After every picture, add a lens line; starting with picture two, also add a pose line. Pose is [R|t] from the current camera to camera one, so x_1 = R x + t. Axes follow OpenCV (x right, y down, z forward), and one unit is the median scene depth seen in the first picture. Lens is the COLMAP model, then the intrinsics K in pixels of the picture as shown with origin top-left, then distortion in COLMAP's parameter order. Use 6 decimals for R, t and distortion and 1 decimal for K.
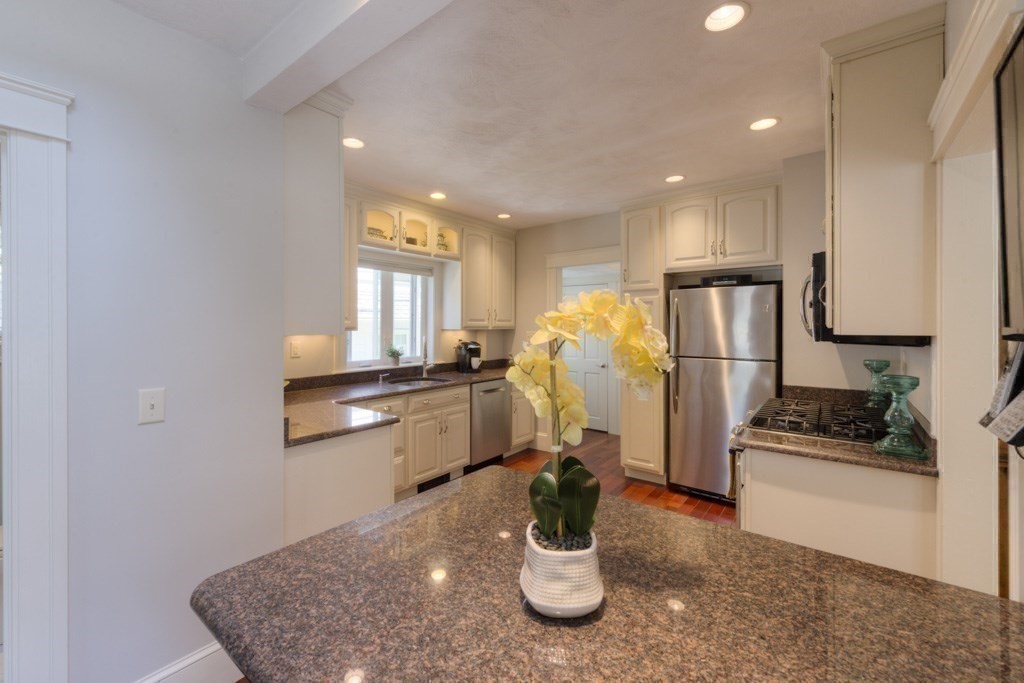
lens RADIAL K [[414.9, 0, 501.2], [0, 414.9, 324.7], [0, 0, 1]] dist [0.003148, -0.002654]
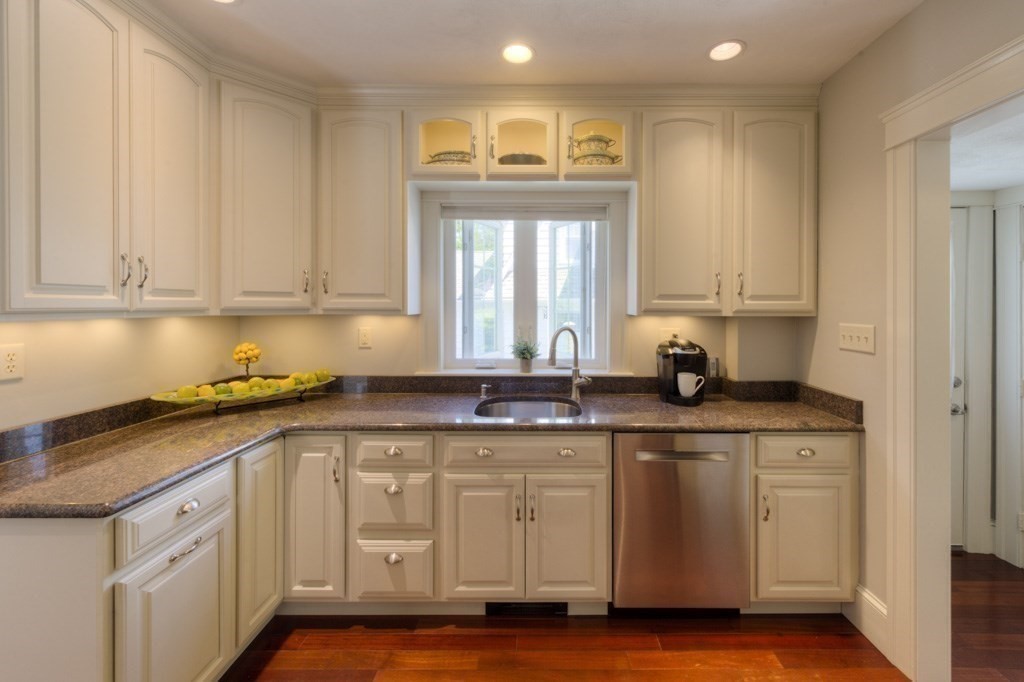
lens RADIAL K [[414.9, 0, 538.5], [0, 414.9, 306.8], [0, 0, 1]] dist [0.003148, -0.002654]
pose [[0.623719, 0.004978, -0.781632, 0.229323], [-0.005340, 0.999984, 0.002107, 0.000869], [0.781630, 0.002860, 0.623736, 0.610774]]
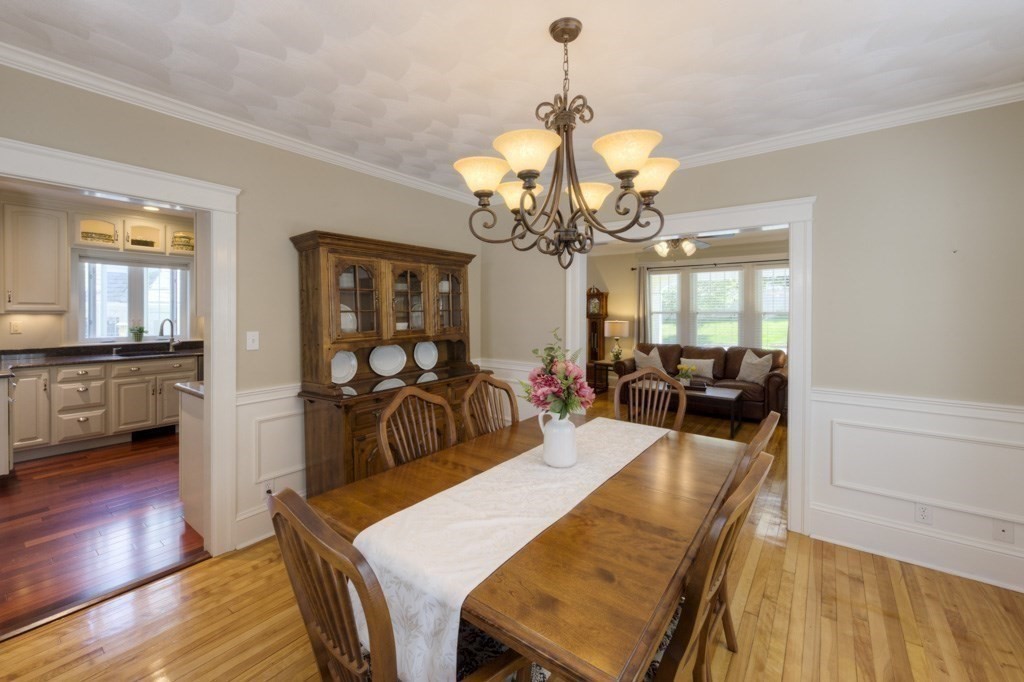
lens RADIAL K [[414.9, 0, 515.6], [0, 414.9, 311.9], [0, 0, 1]] dist [0.003148, -0.002654]
pose [[0.999300, 0.007441, 0.036654, 0.800706], [-0.007503, 0.999971, 0.001556, -0.001812], [-0.036641, -0.001830, 0.999327, -0.275773]]
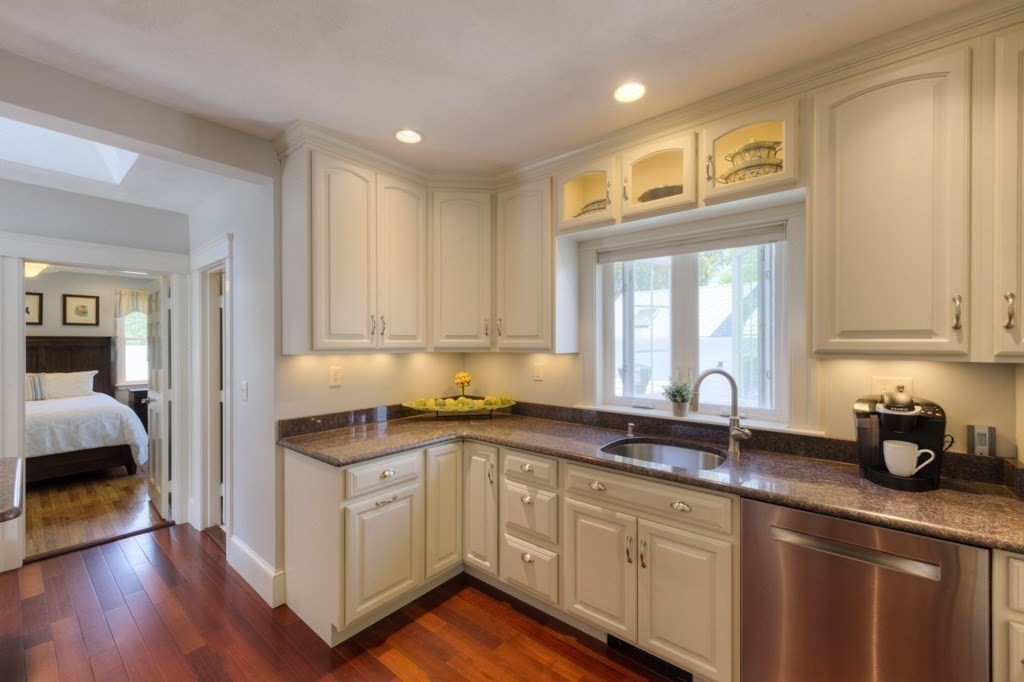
lens RADIAL K [[414.9, 0, 520.2], [0, 414.9, 341.8], [0, 0, 1]] dist [0.003148, -0.002654]
pose [[-0.012829, 0.000642, -0.999918, 0.313825], [-0.002105, 0.999998, 0.000669, -0.003861], [0.999915, 0.002114, -0.012827, 0.761709]]
